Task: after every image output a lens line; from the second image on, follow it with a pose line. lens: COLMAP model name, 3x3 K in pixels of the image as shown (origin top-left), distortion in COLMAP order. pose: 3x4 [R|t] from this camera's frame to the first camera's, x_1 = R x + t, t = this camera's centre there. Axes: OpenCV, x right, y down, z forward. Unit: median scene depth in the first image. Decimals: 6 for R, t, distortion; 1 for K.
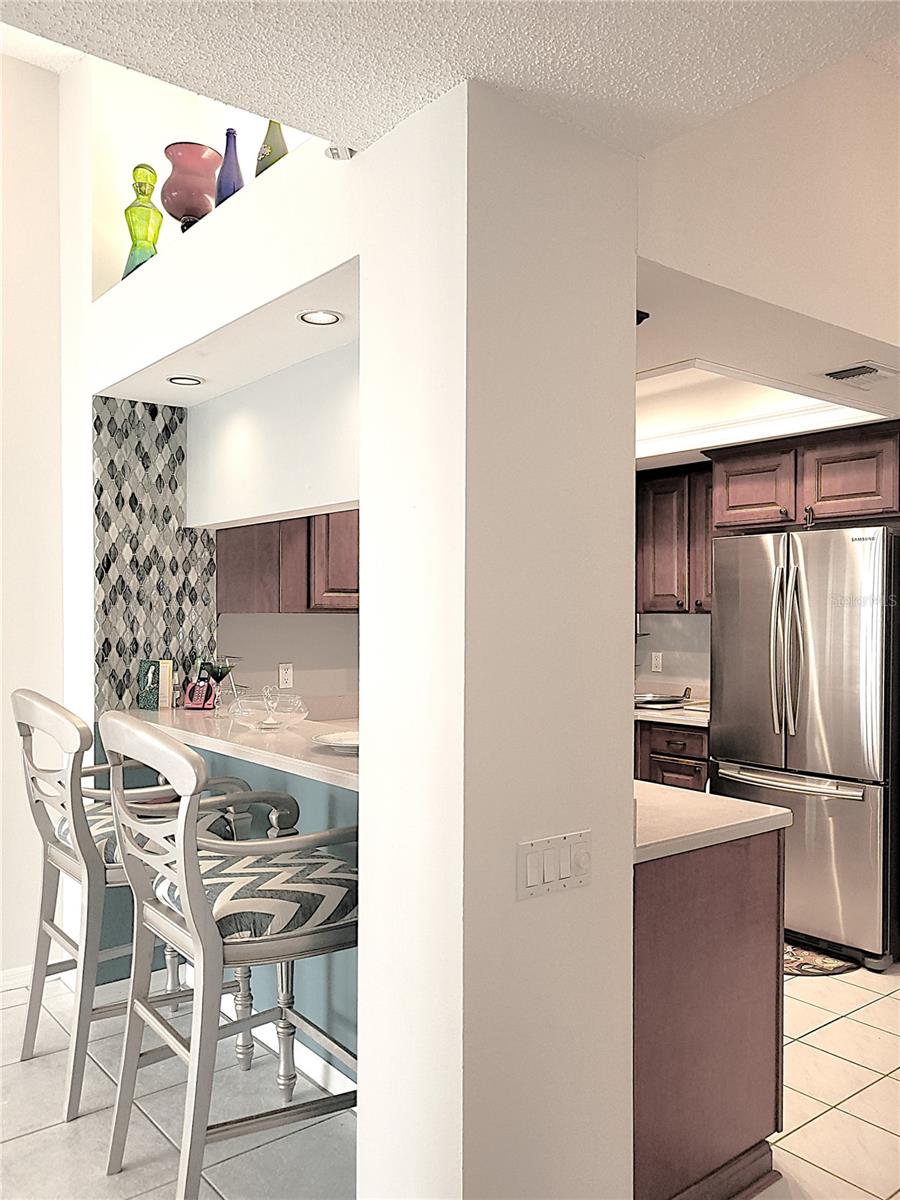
lens RADIAL K [[915.2, 0, 449.2], [0, 915.2, 606.9], [0, 0, 1]] dist [0.043292, -0.027087]
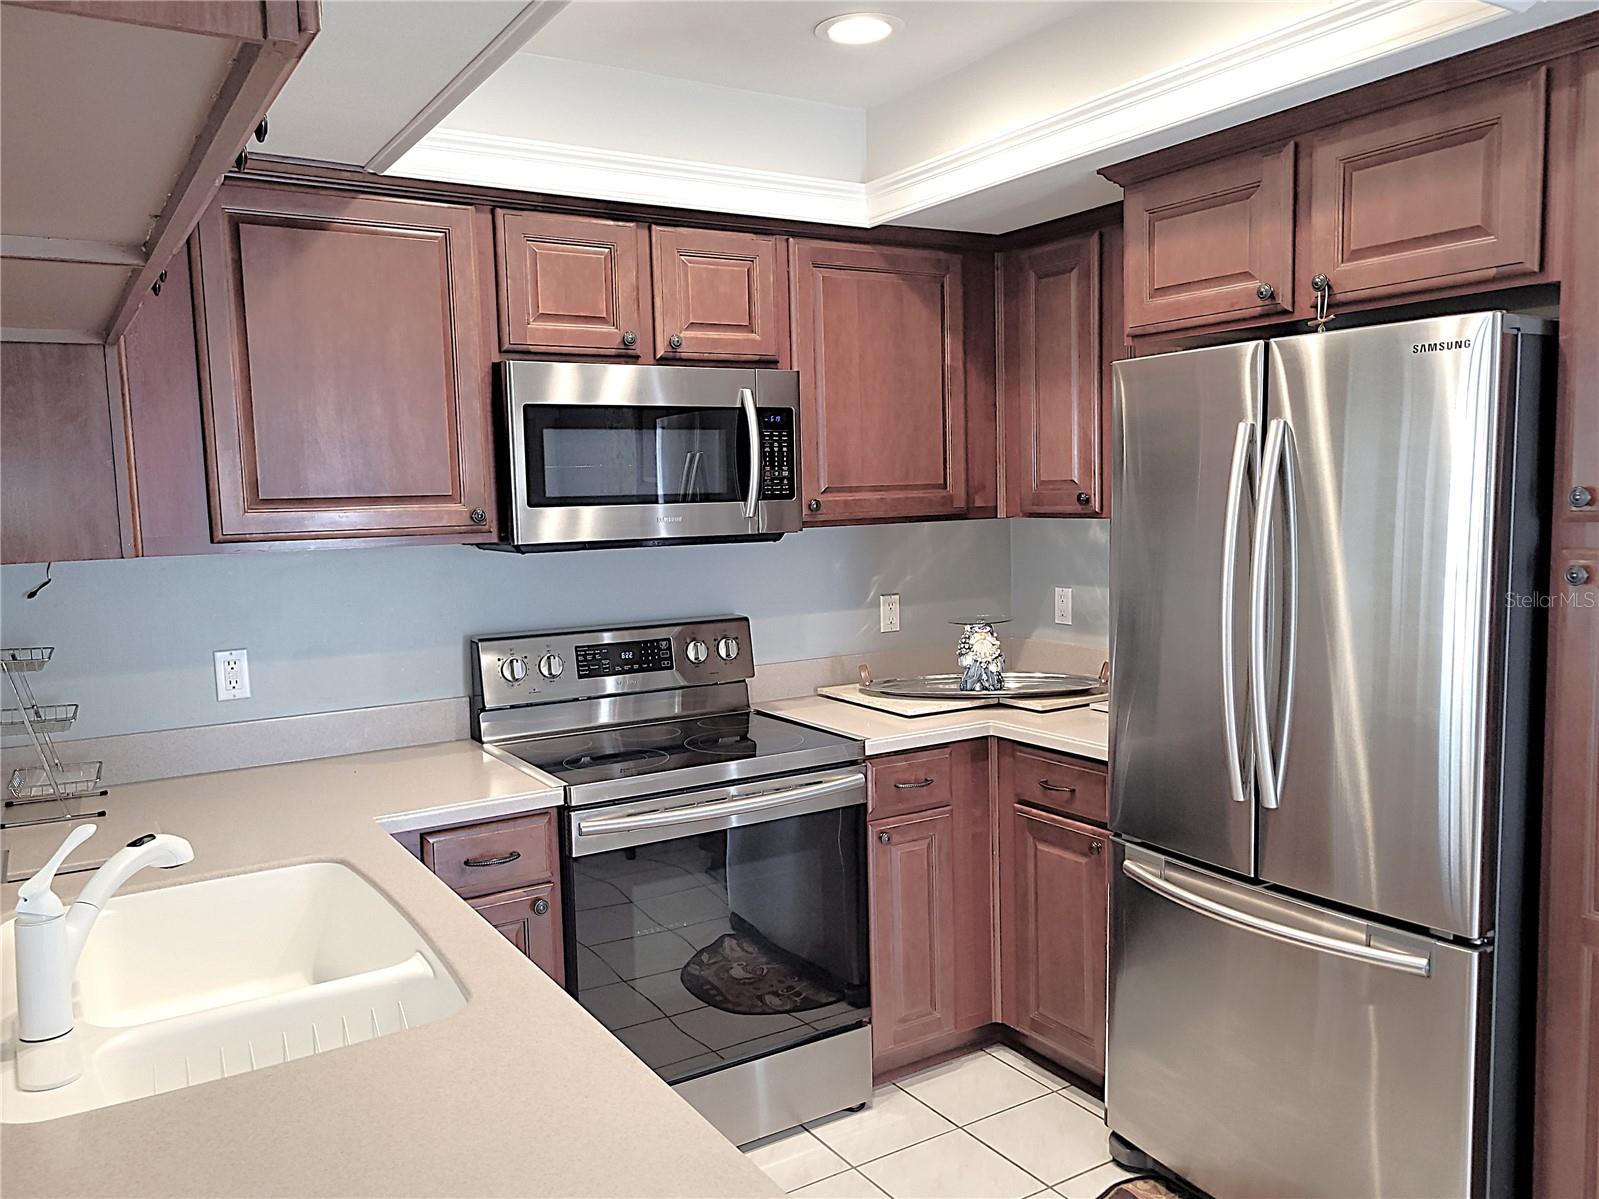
lens RADIAL K [[1219.5, 0, 799.6], [0, 1219.5, 594.4], [0, 0, 1]] dist [0.043292, -0.027087]
pose [[0.993065, -0.017168, -0.116303, 0.205435], [0.028236, 0.995153, 0.094198, -0.021873], [0.114122, -0.096829, 0.988737, 0.379909]]
